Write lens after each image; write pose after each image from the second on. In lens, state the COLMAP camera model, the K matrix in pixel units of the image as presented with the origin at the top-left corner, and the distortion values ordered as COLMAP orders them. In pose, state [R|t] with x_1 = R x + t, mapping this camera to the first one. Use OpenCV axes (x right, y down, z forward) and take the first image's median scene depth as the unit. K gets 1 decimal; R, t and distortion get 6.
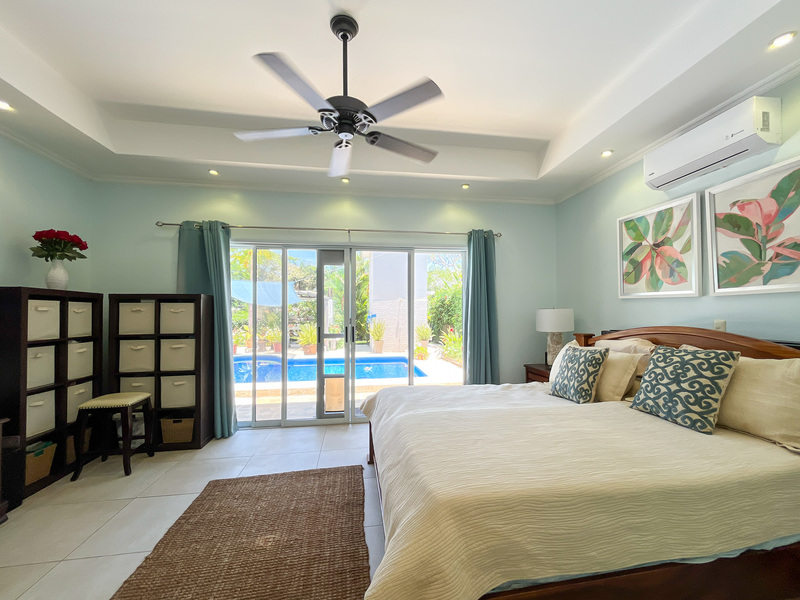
lens RADIAL K [[333.5, 0, 405.8], [0, 333.5, 305.9], [0, 0, 1]] dist [-0.007412, 0.001304]
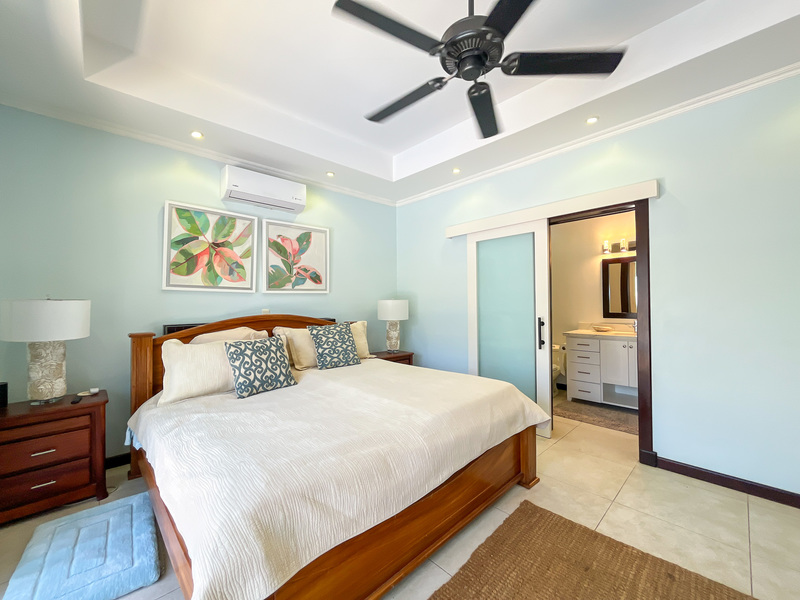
lens RADIAL K [[322.7, 0, 405.1], [0, 322.7, 299.8], [0, 0, 1]] dist [-0.004249, 0.000483]
pose [[-0.570450, 0.011094, 0.821258, -0.497118], [-0.007735, 0.999792, -0.018878, 0.019047], [-0.821296, -0.017121, -0.570245, 1.092939]]
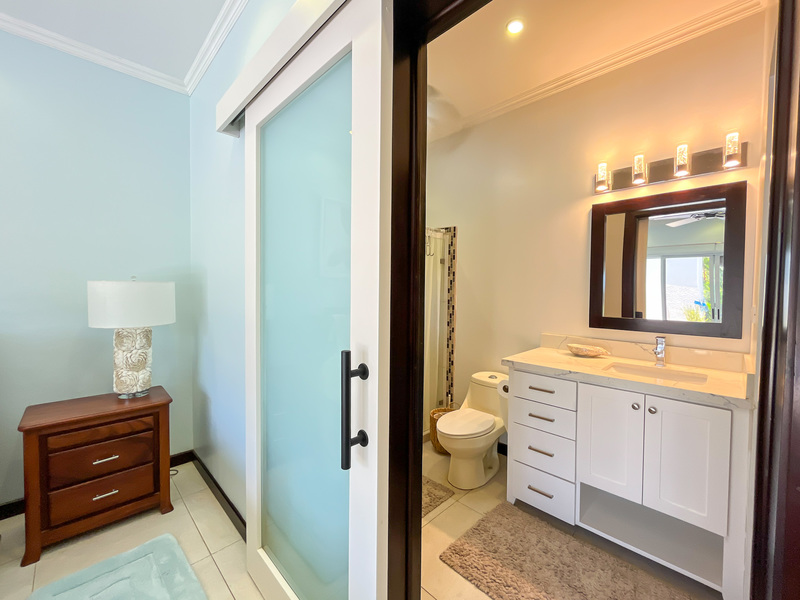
lens RADIAL K [[322.7, 0, 407.7], [0, 322.7, 301.9], [0, 0, 1]] dist [-0.004249, 0.000483]
pose [[-0.594639, -0.035544, 0.803207, -0.124953], [-0.028154, 0.999330, 0.023379, 0.003706], [-0.803500, -0.008712, -0.595242, 0.228716]]
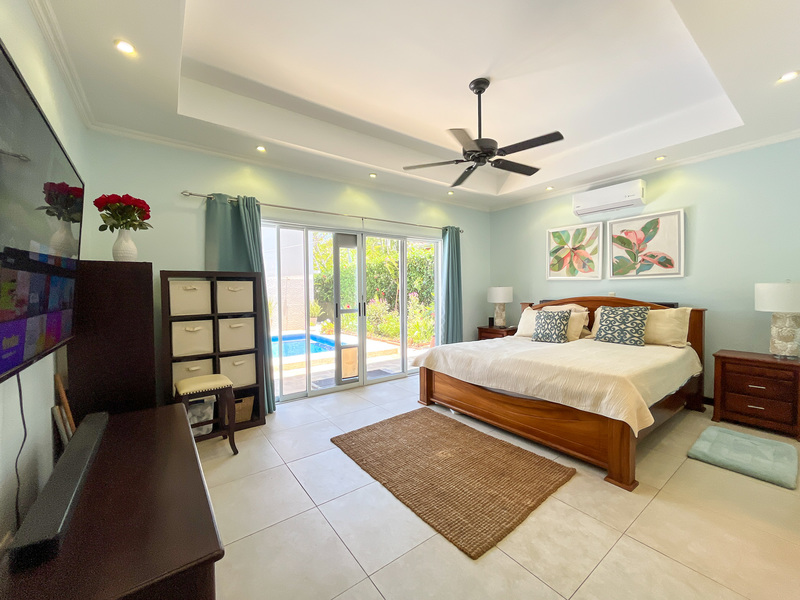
lens RADIAL K [[322.7, 0, 392.6], [0, 322.7, 297.1], [0, 0, 1]] dist [-0.004249, 0.000483]
pose [[0.893930, -0.015364, 0.447943, -0.804708], [-0.001959, 0.999269, 0.038184, 0.001508], [-0.448202, -0.035012, 0.893246, -0.055050]]
